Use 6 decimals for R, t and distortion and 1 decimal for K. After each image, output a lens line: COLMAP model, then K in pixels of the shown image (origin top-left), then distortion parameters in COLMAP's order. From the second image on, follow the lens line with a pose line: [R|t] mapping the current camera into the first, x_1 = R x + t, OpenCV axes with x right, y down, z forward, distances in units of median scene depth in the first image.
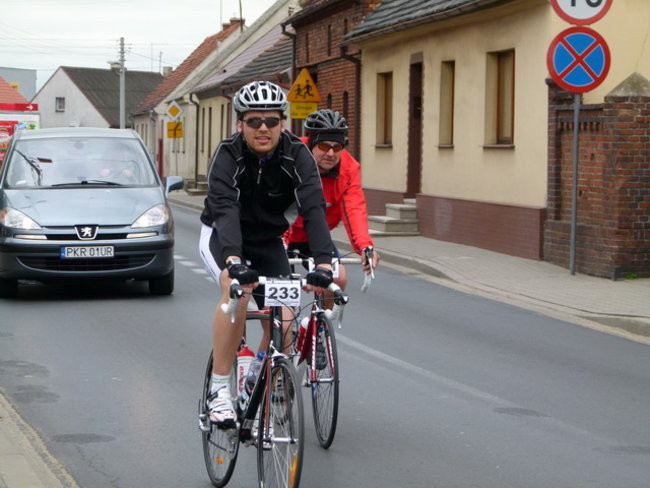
lens RADIAL K [[2707.7, 0, 325.0], [0, 2707.7, 244.0], [0, 0, 1]] dist [0.081277, -0.337454]
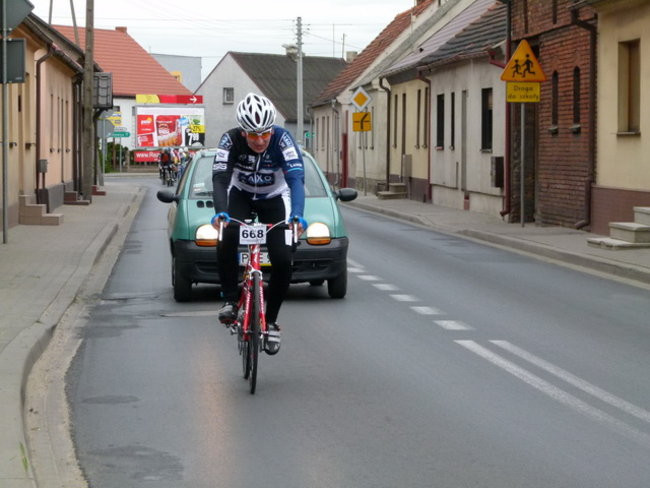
lens RADIAL K [[2707.7, 0, 325.0], [0, 2707.7, 244.0], [0, 0, 1]] dist [0.081277, -0.337454]
pose [[0.997767, -0.006304, -0.066491, -0.011812], [0.006131, 0.999977, -0.002807, -0.001920], [0.066508, 0.002393, 0.997783, 0.169497]]
